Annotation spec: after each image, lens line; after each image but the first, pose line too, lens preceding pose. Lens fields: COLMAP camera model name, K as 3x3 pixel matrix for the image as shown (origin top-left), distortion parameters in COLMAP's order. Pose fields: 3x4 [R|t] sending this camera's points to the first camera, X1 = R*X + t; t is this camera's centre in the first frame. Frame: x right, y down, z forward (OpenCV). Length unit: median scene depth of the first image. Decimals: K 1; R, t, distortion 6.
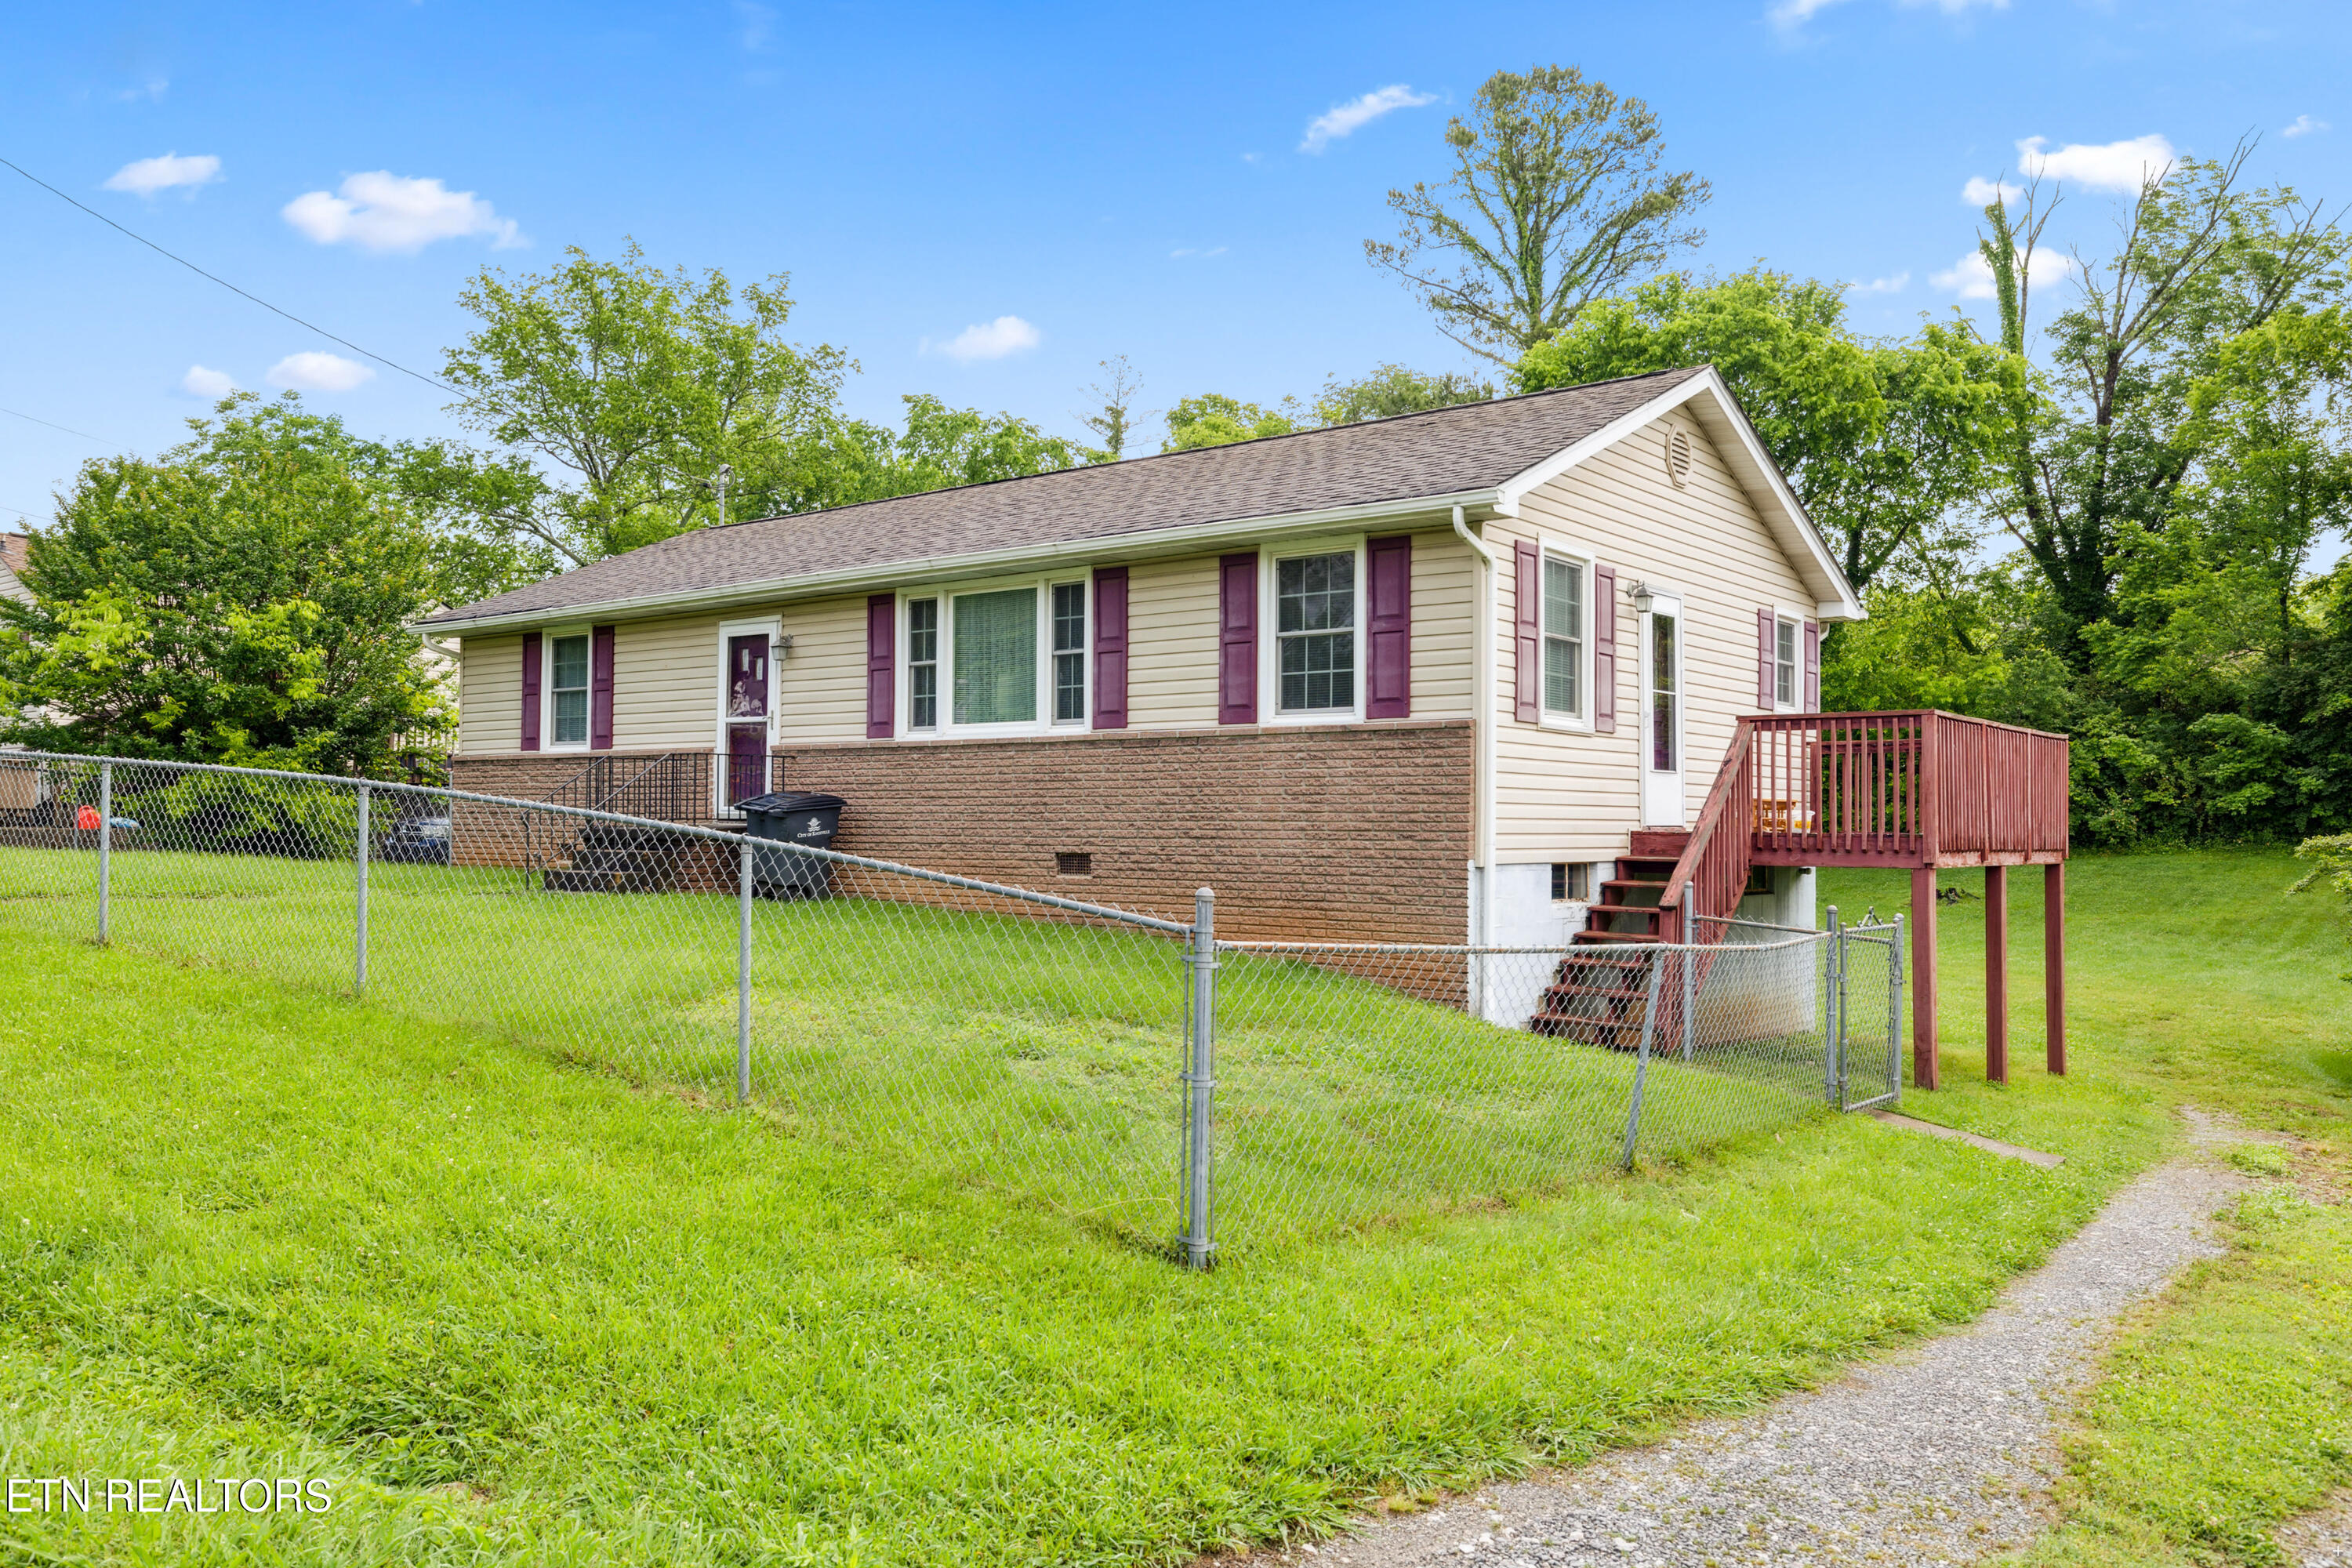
lens RADIAL K [[1793.7, 0, 1162.7], [0, 1793.7, 781.1], [0, 0, 1]] dist [-0.001786, 0.002756]
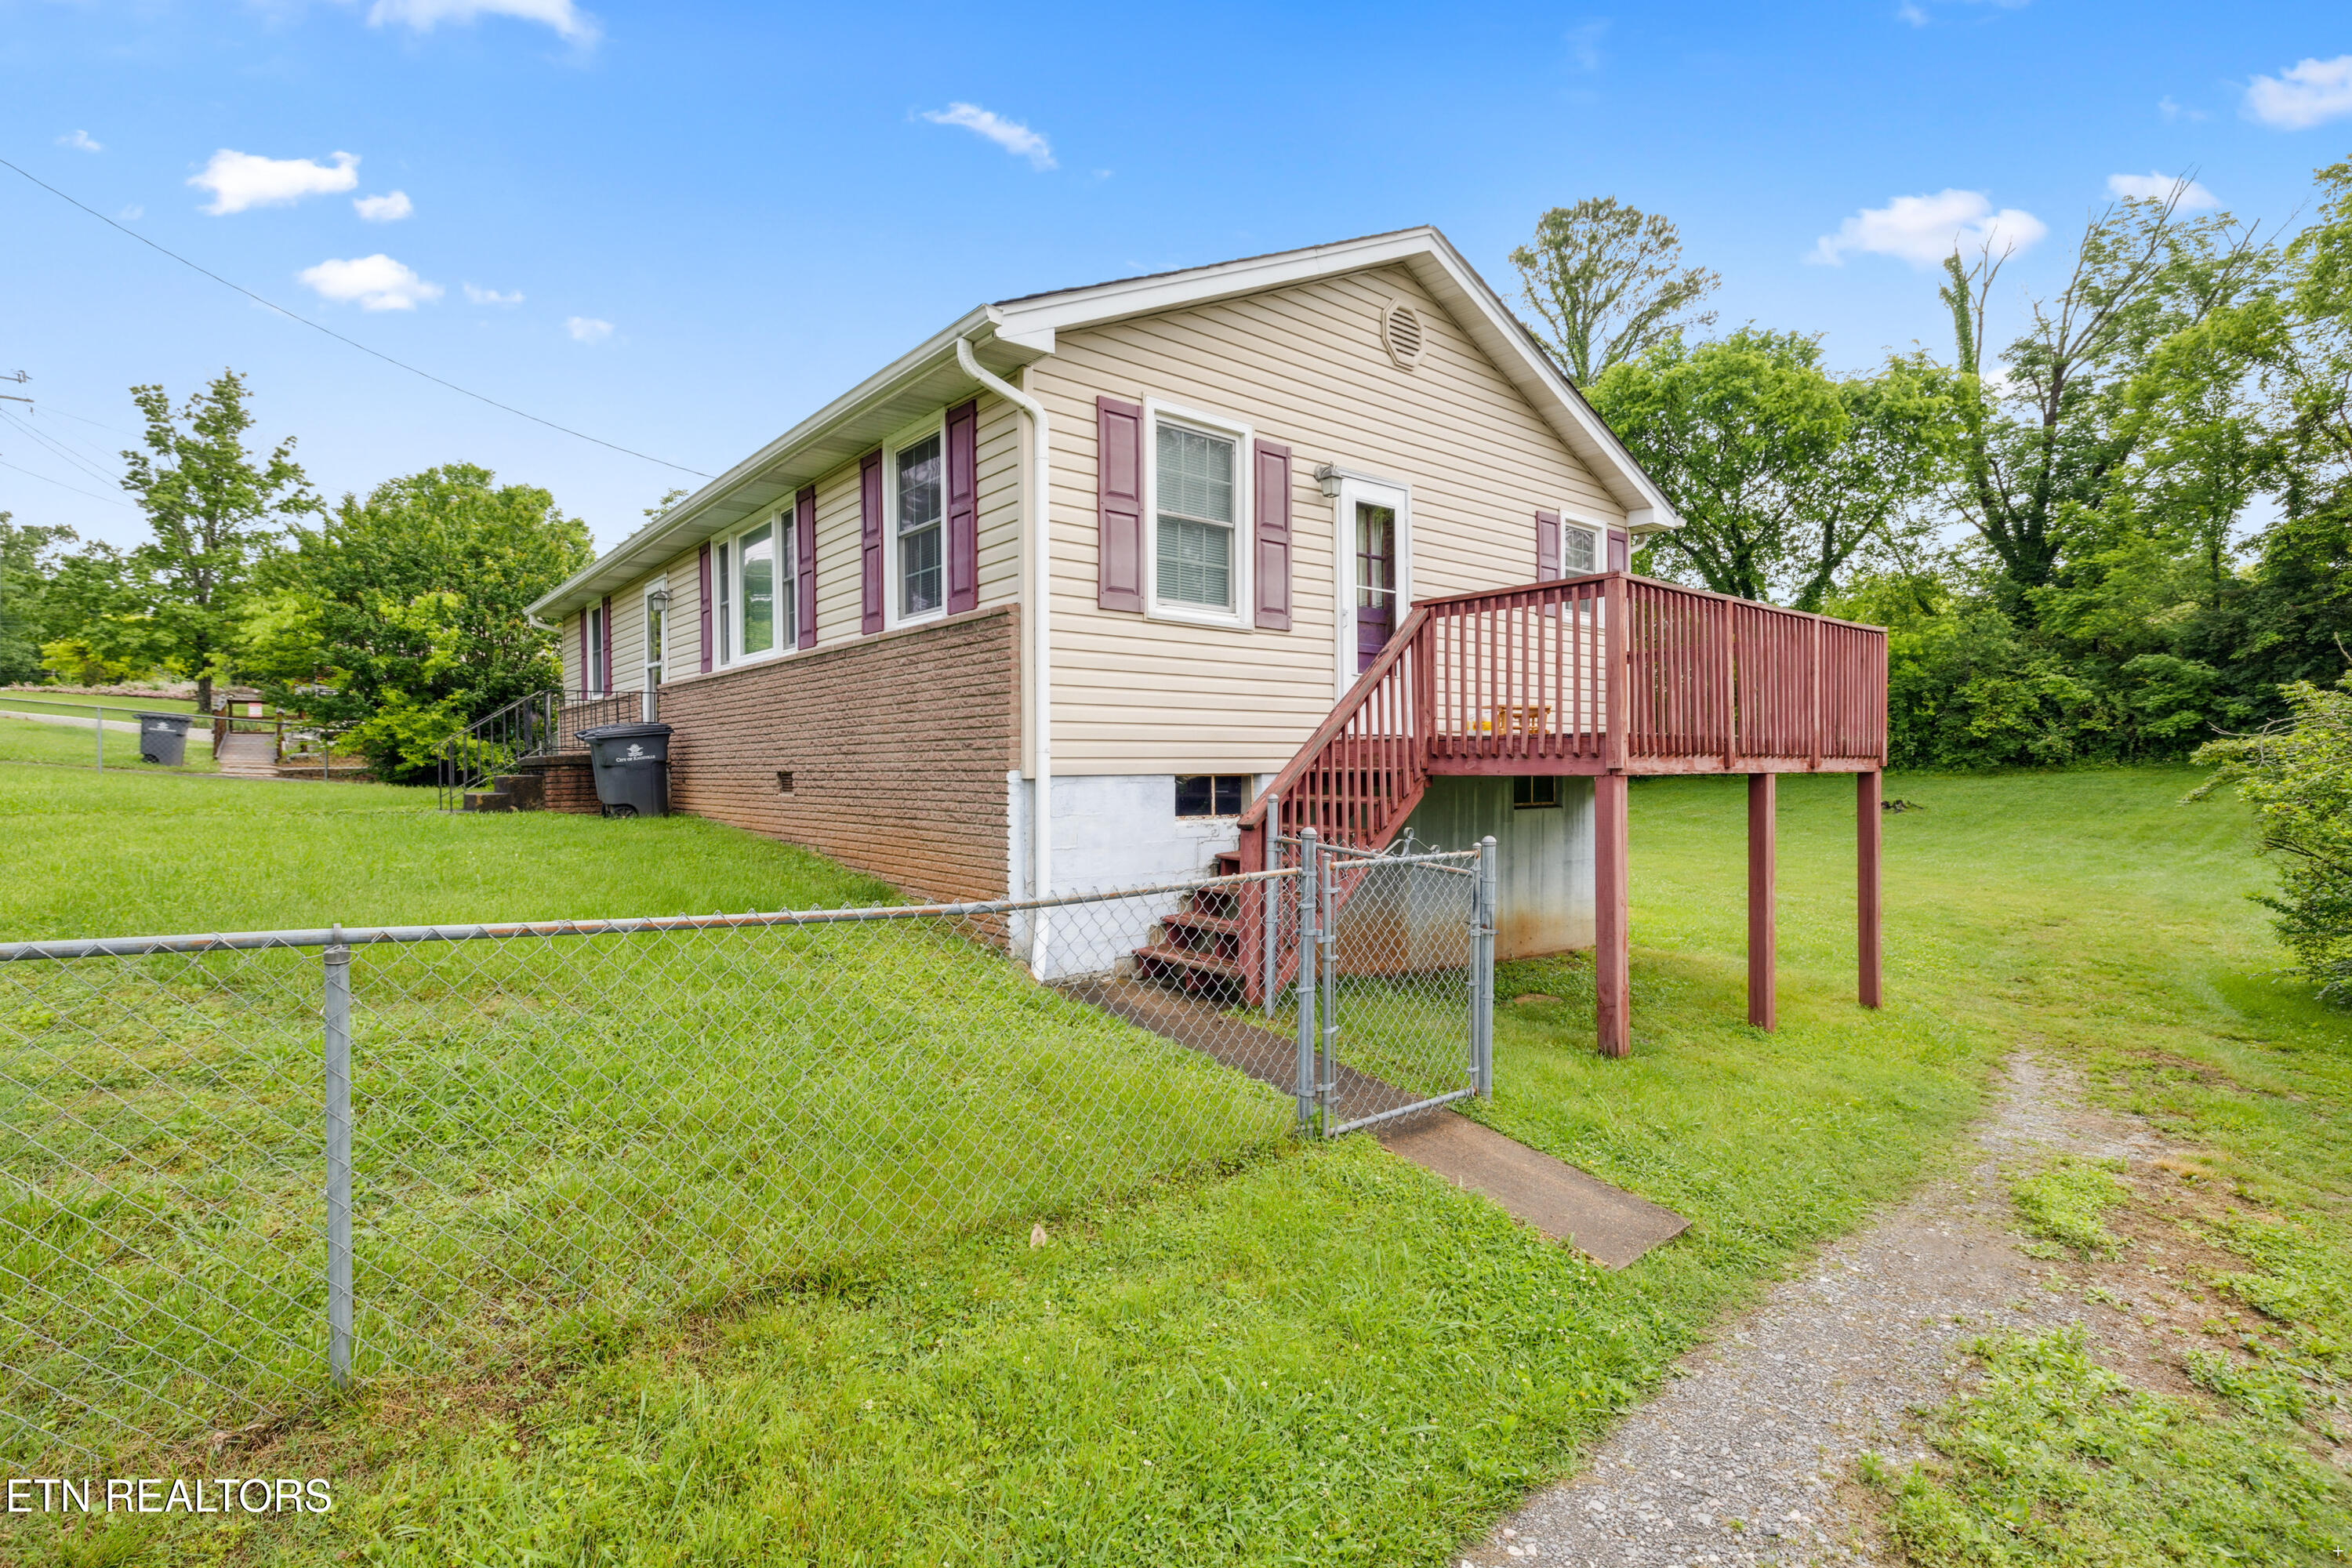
lens RADIAL K [[1096.3, 0, 1172.3], [0, 1096.3, 780.7], [0, 0, 1]] dist [-0.001337, 0.000251]
pose [[0.978371, -0.010490, -0.206591, 0.100931], [0.018375, 0.999173, 0.036285, 0.009018], [0.206039, -0.039296, 0.977754, 0.146793]]
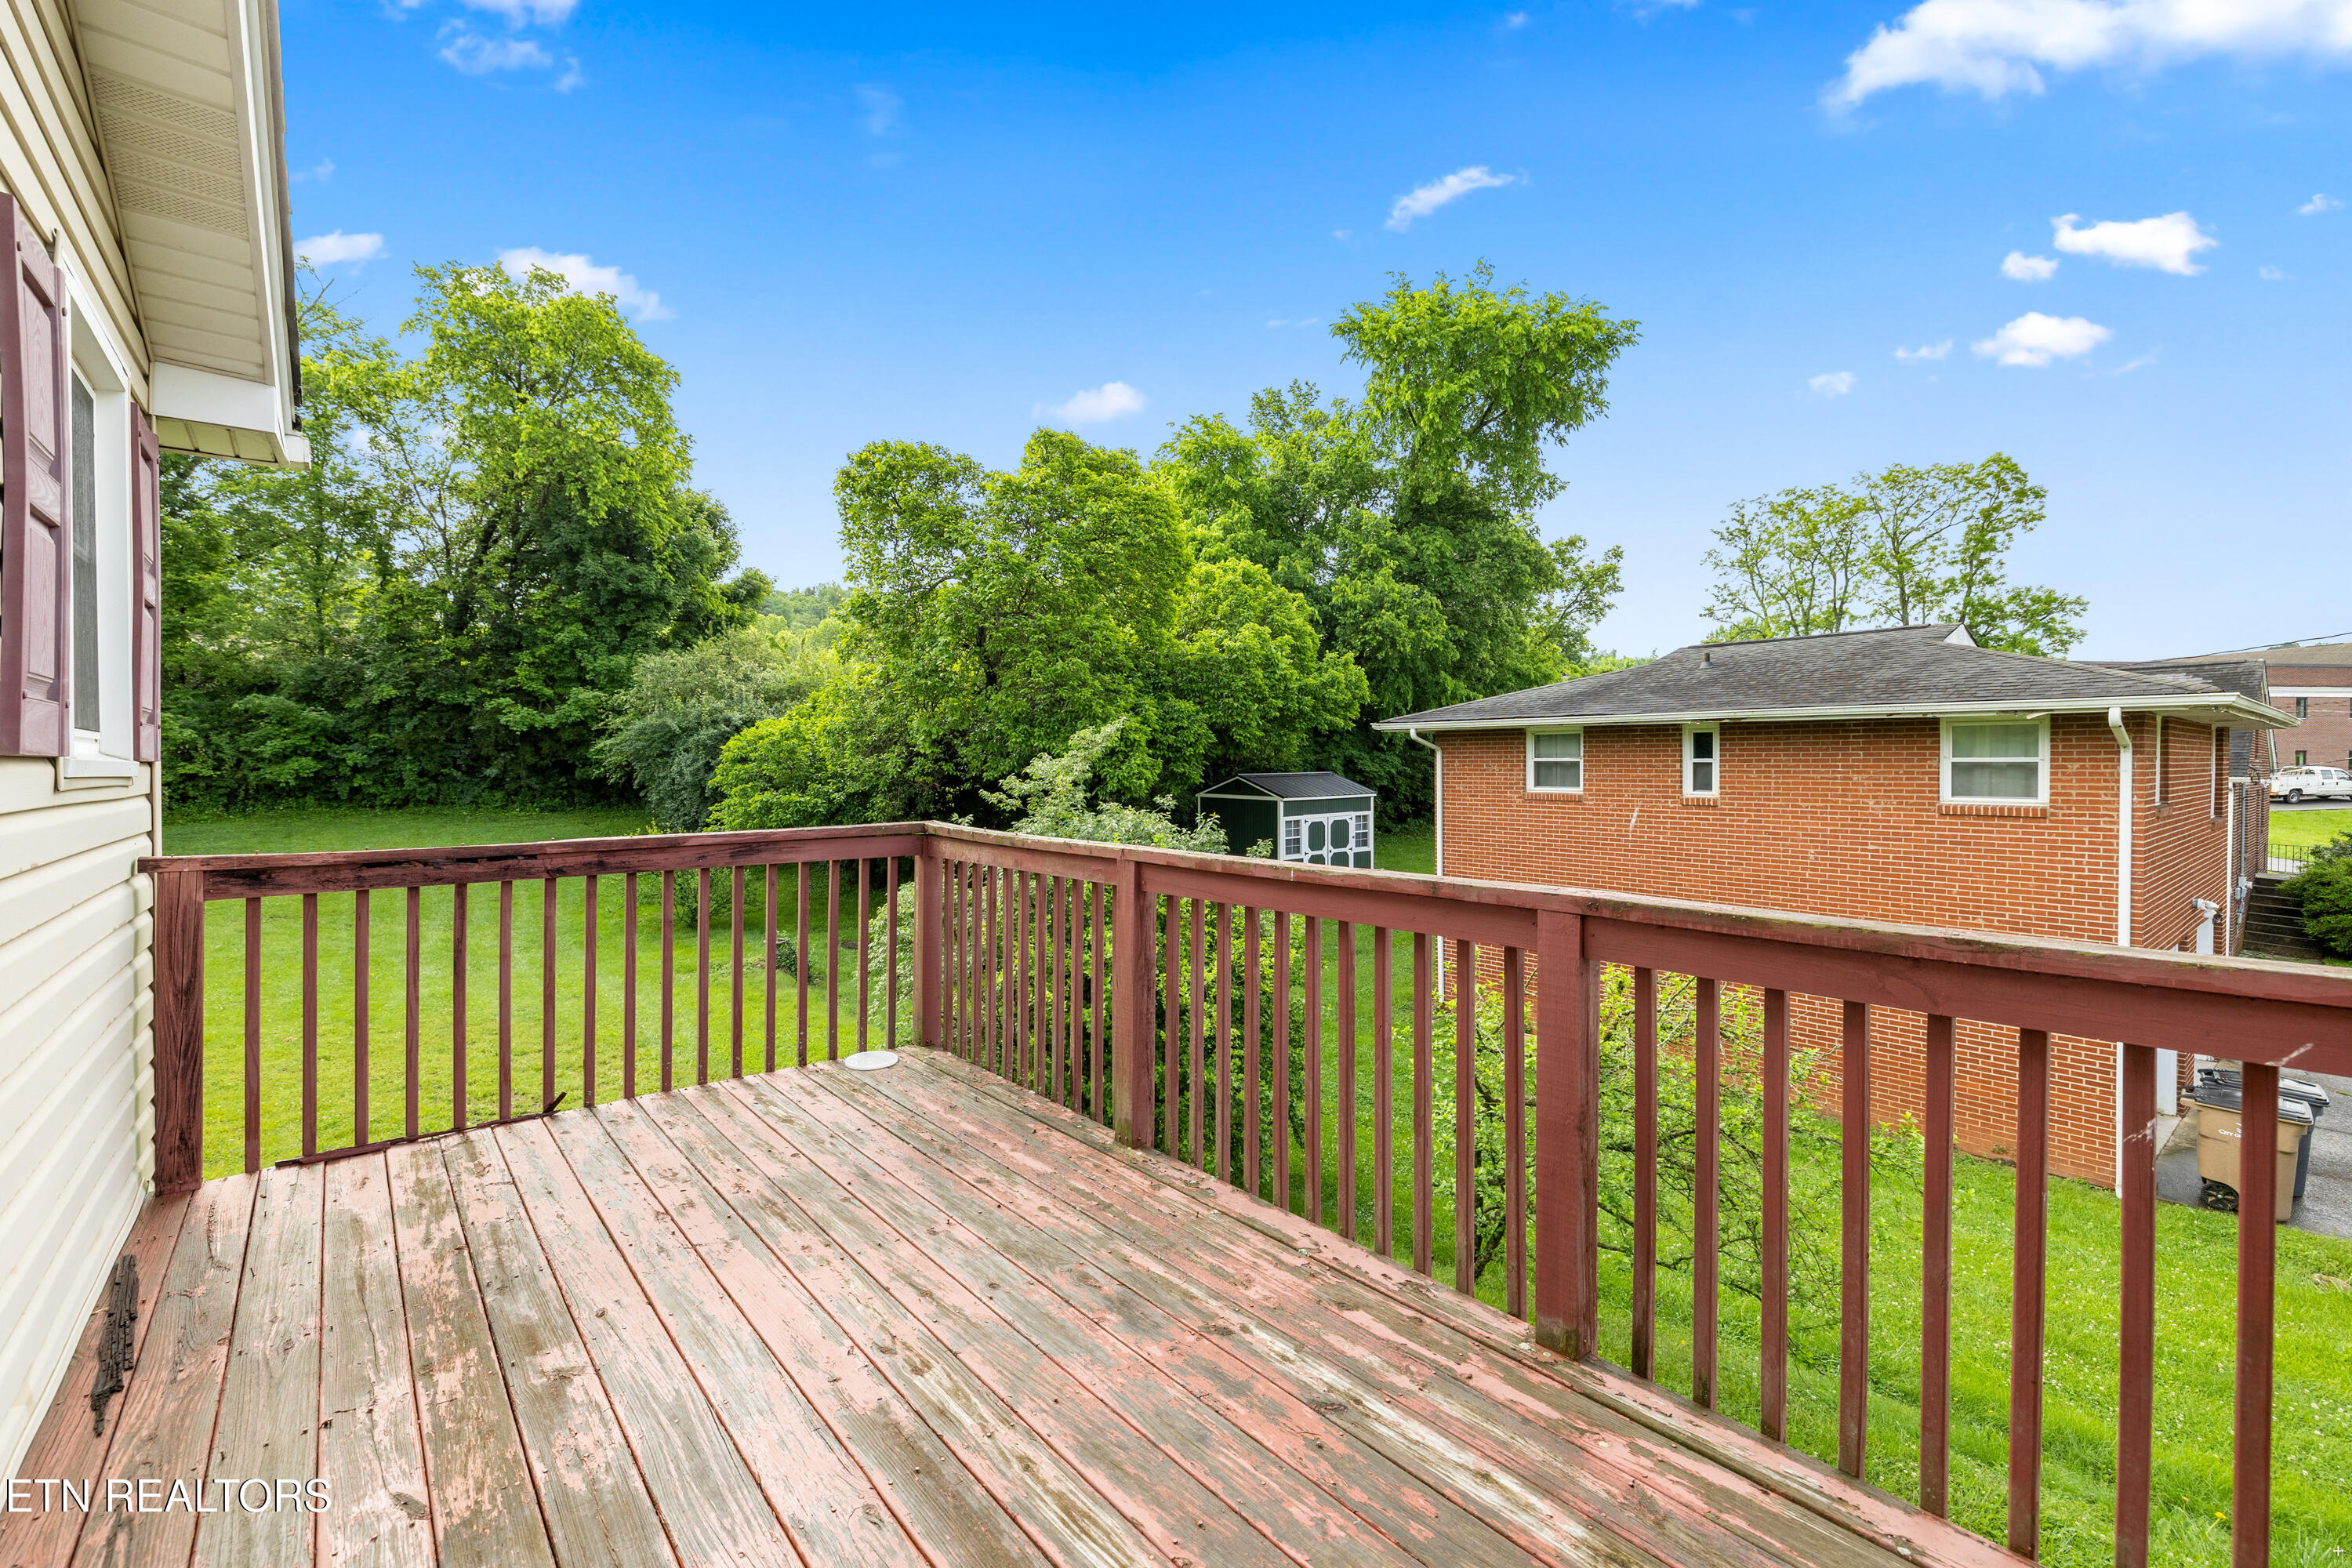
lens RADIAL K [[1002.5, 0, 1162.7], [0, 1002.5, 772.3], [0, 0, 1]] dist [0.001338, 0.000282]
pose [[0.205410, -0.019995, 0.978472, 0.094393], [-0.022088, 0.999442, 0.025060, -0.017919], [-0.978427, -0.026760, 0.204854, 0.333624]]
